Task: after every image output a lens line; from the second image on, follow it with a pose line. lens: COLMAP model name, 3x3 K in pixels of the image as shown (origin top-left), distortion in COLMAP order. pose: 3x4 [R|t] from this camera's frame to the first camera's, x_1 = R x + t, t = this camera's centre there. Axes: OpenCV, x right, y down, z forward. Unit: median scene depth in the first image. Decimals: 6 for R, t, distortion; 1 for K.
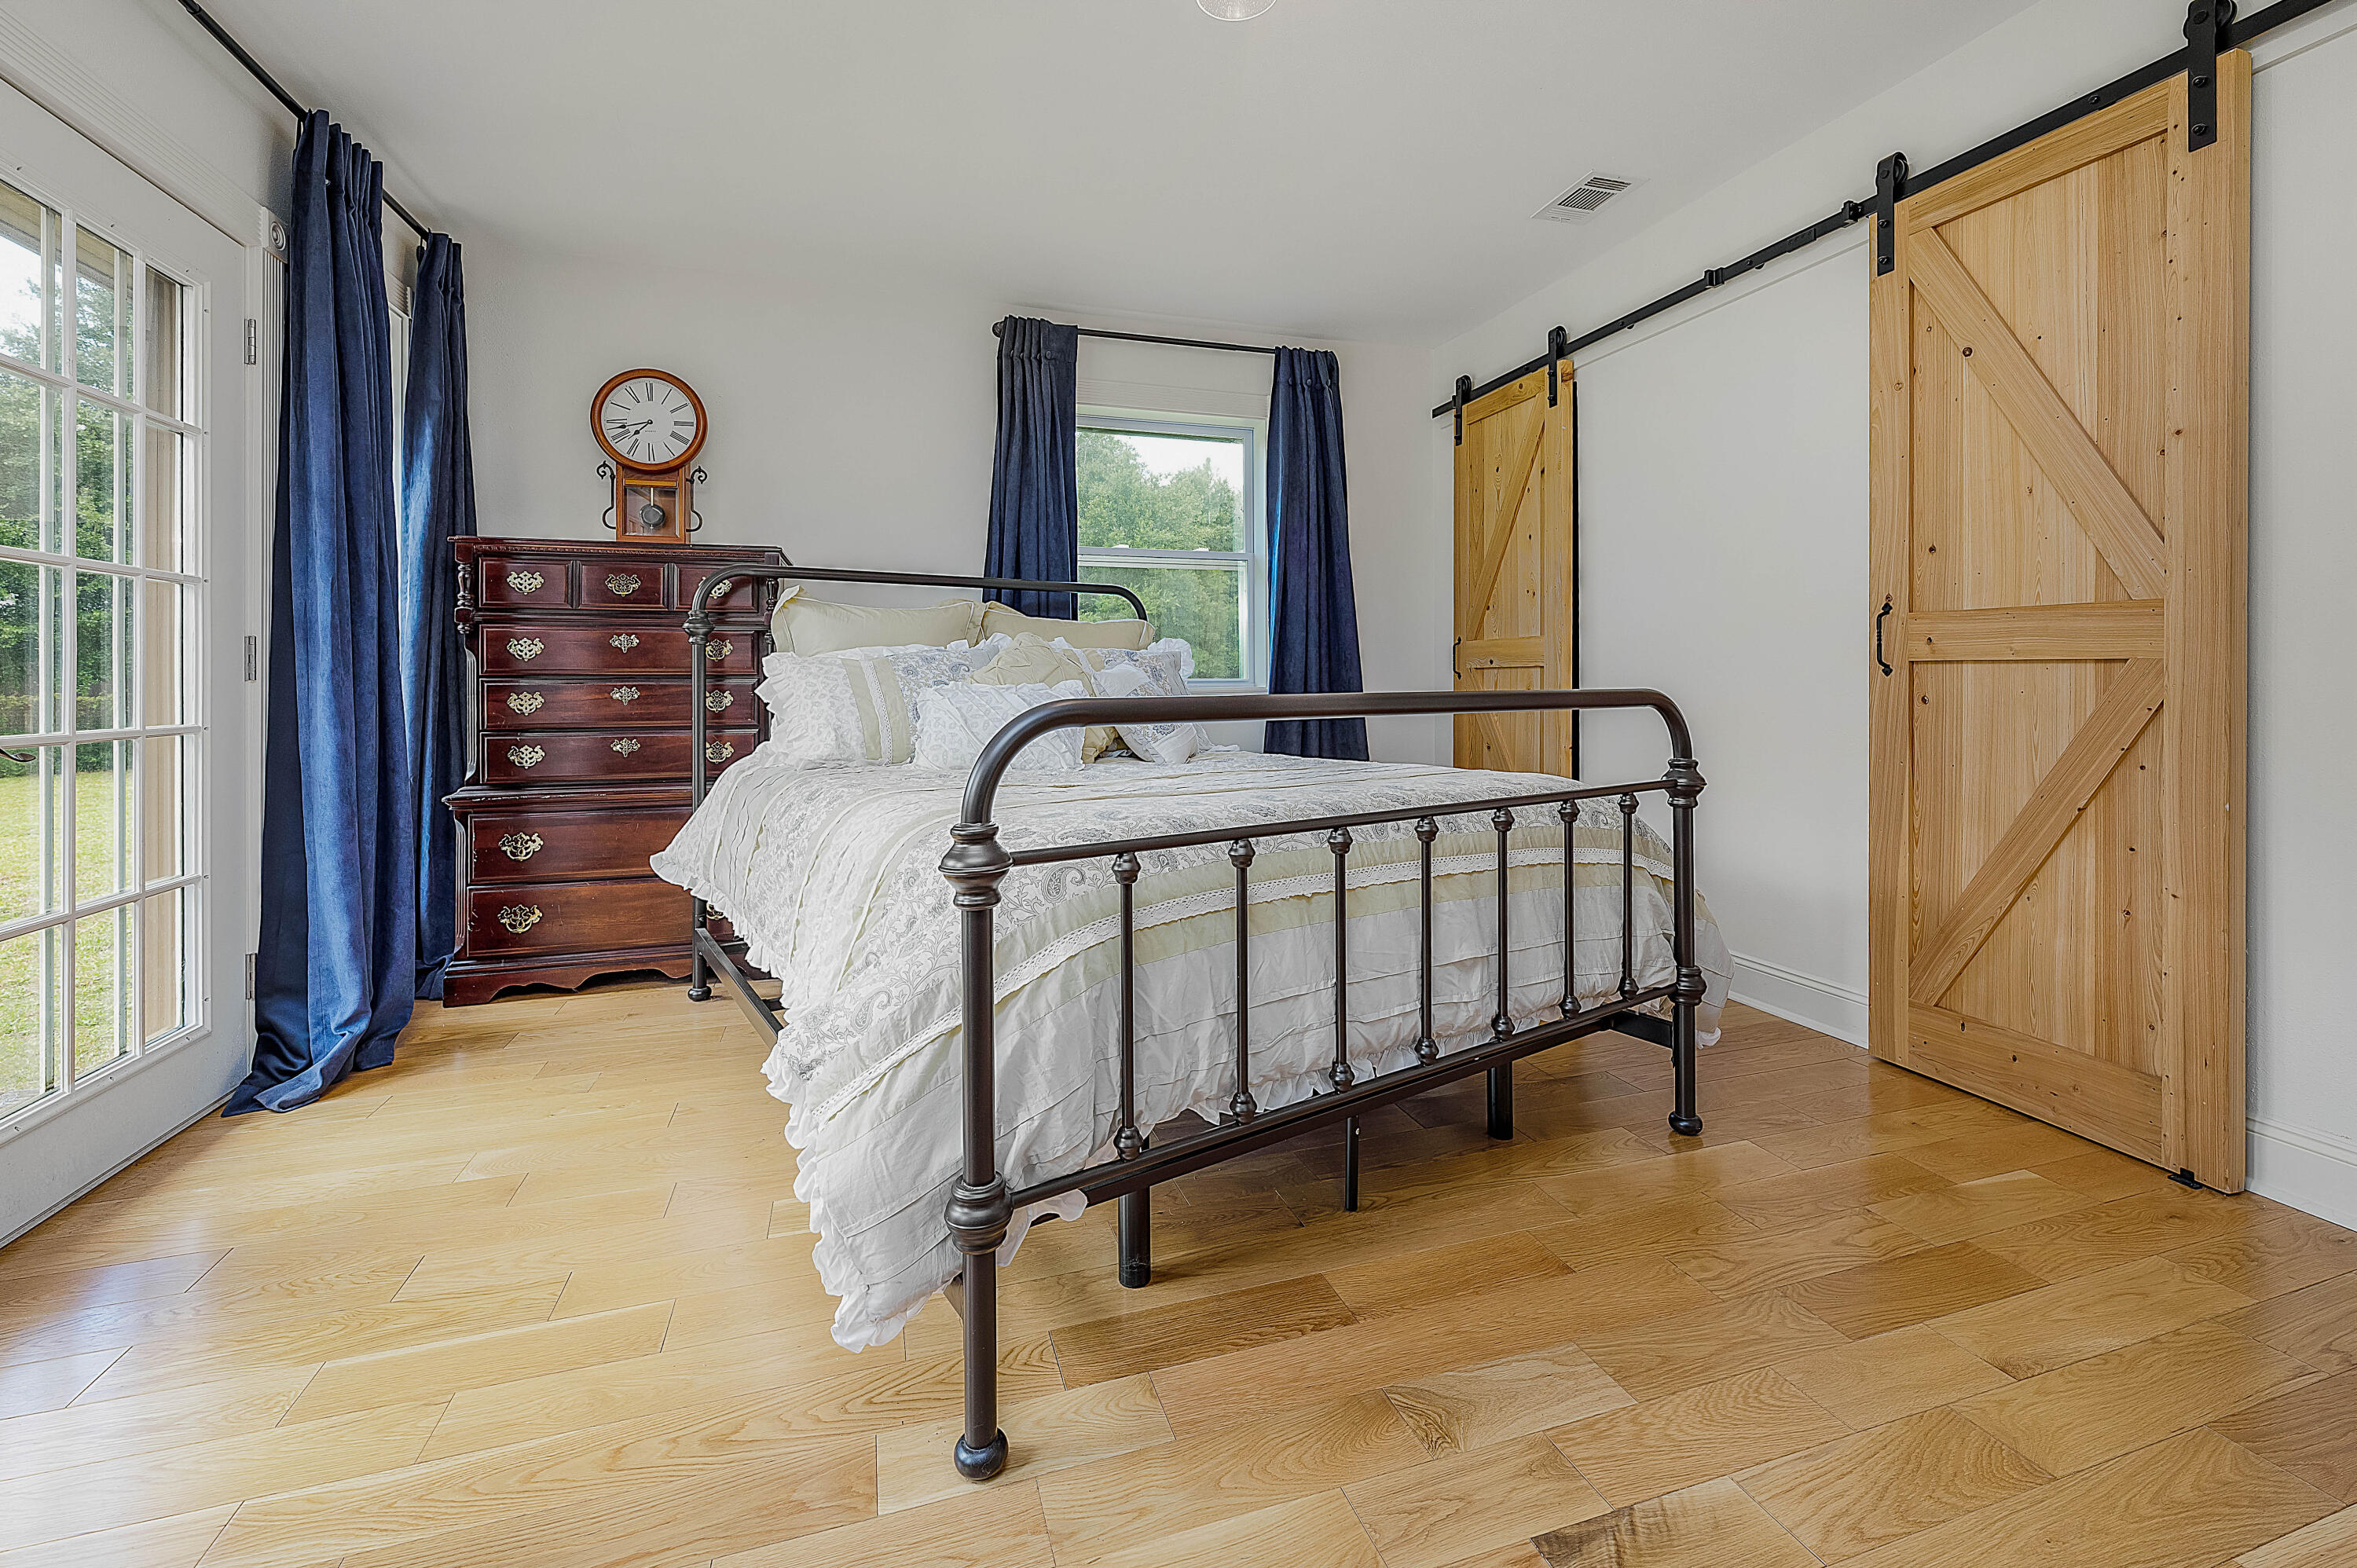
lens RADIAL K [[986.5, 0, 1183.0], [0, 986.5, 628.0], [0, 0, 1]] dist [0.001038, 0.000016]
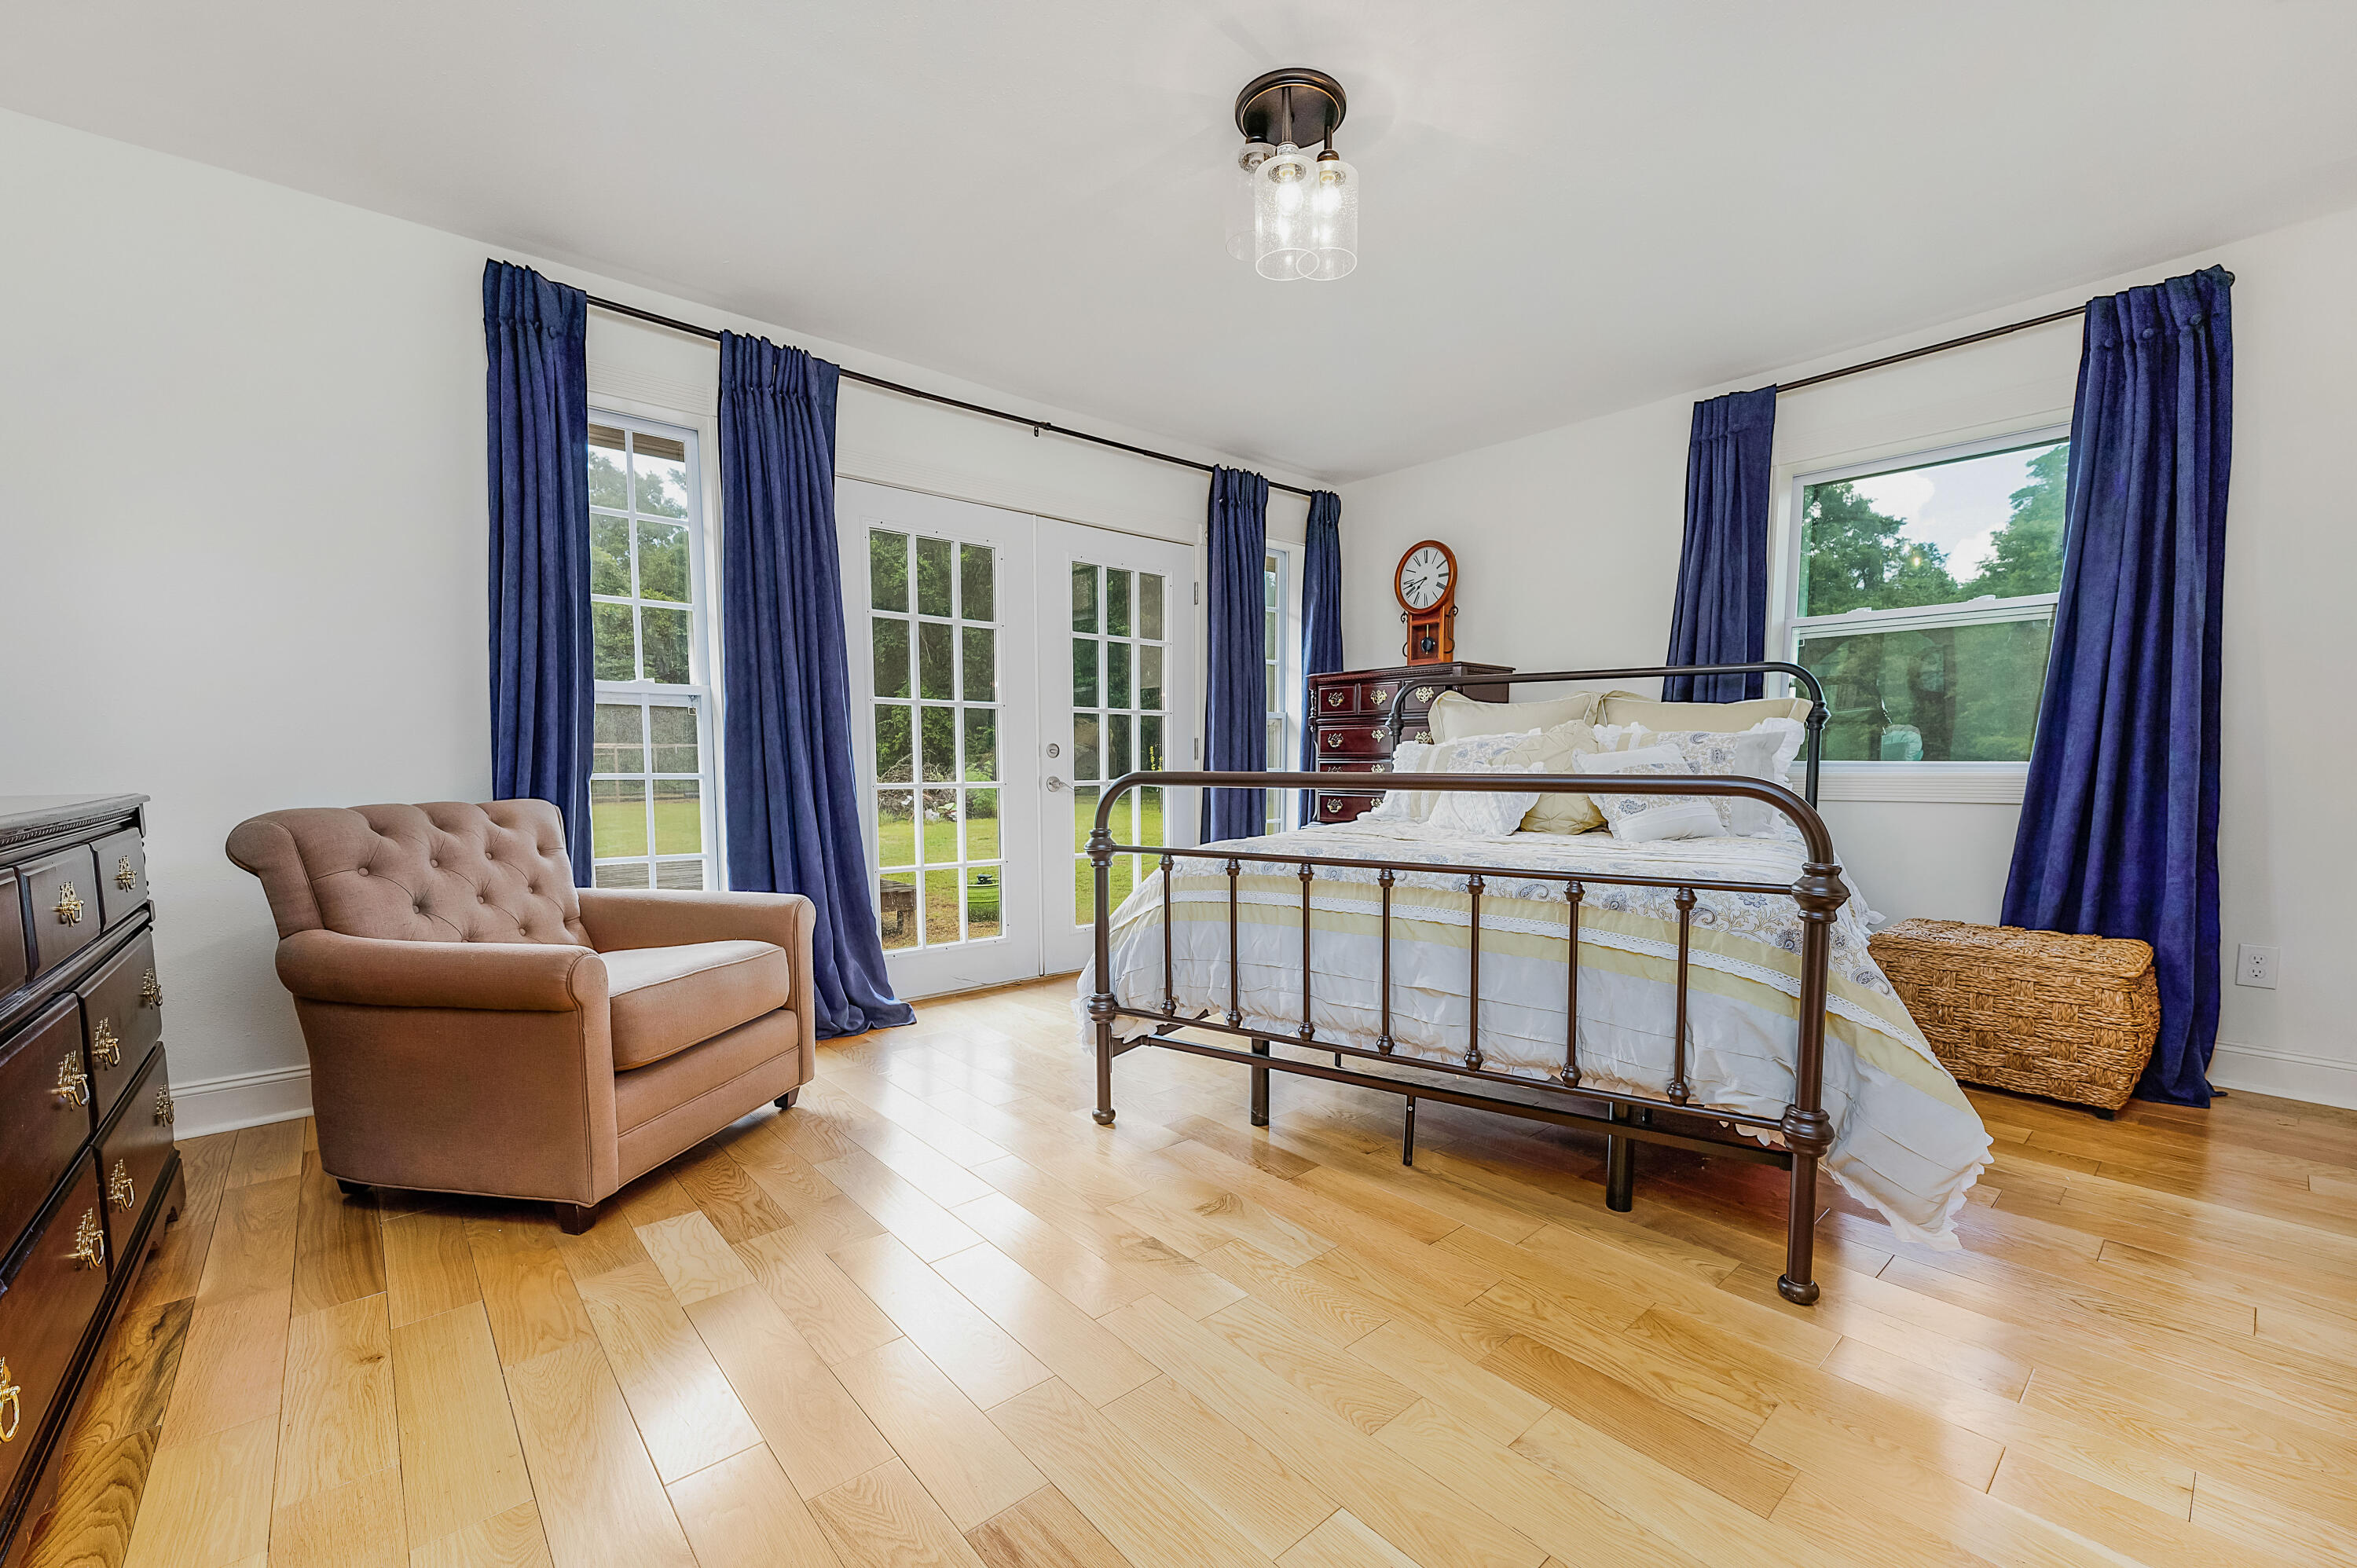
lens RADIAL K [[942.5, 0, 1178.5], [0, 942.5, 784.0], [0, 0, 1]] dist [-0.000140, -0.000026]
pose [[0.395238, 0.029898, -0.918092, 0.671360], [0.041558, 0.997865, 0.050386, 0.004295], [0.917638, -0.058068, 0.393152, 0.144095]]
